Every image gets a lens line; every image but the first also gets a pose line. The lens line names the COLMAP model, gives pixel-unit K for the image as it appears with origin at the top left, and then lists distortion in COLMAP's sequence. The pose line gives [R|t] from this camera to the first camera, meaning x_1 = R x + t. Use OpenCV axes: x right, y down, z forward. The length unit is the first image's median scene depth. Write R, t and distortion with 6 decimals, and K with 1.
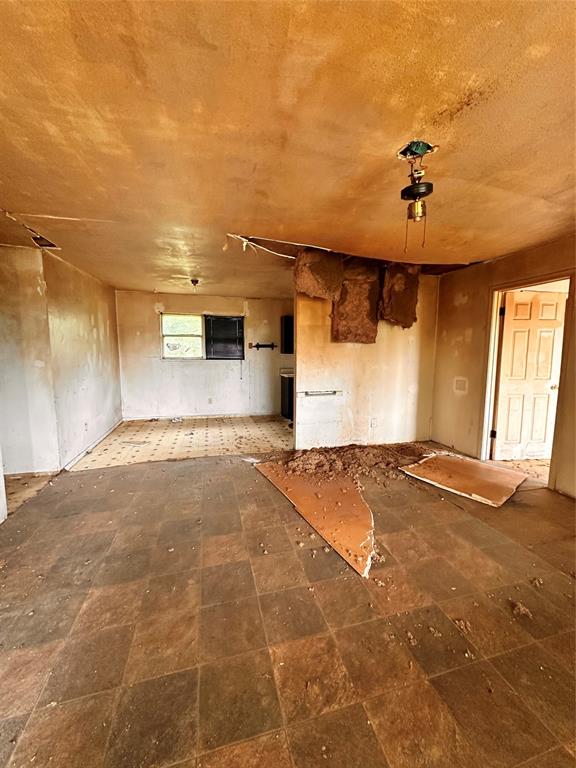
lens RADIAL K [[309.8, 0, 286.8], [0, 309.8, 382.8], [0, 0, 1]] dist [-0.001405, 0.000039]
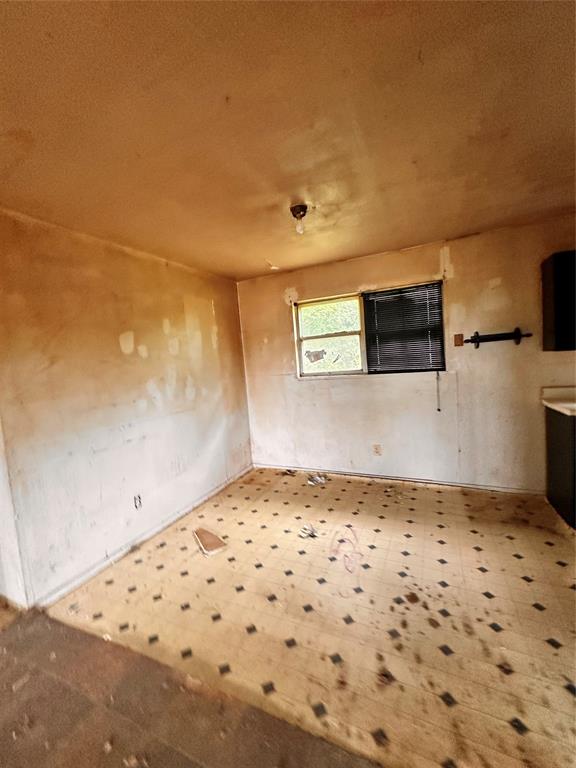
lens RADIAL K [[309.8, 0, 286.8], [0, 309.8, 382.8], [0, 0, 1]] dist [-0.001405, 0.000039]
pose [[0.768307, -0.020580, -0.639750, -0.019921], [0.013211, 0.999780, -0.016296, -0.053616], [0.639945, 0.004068, 0.768410, 0.494948]]
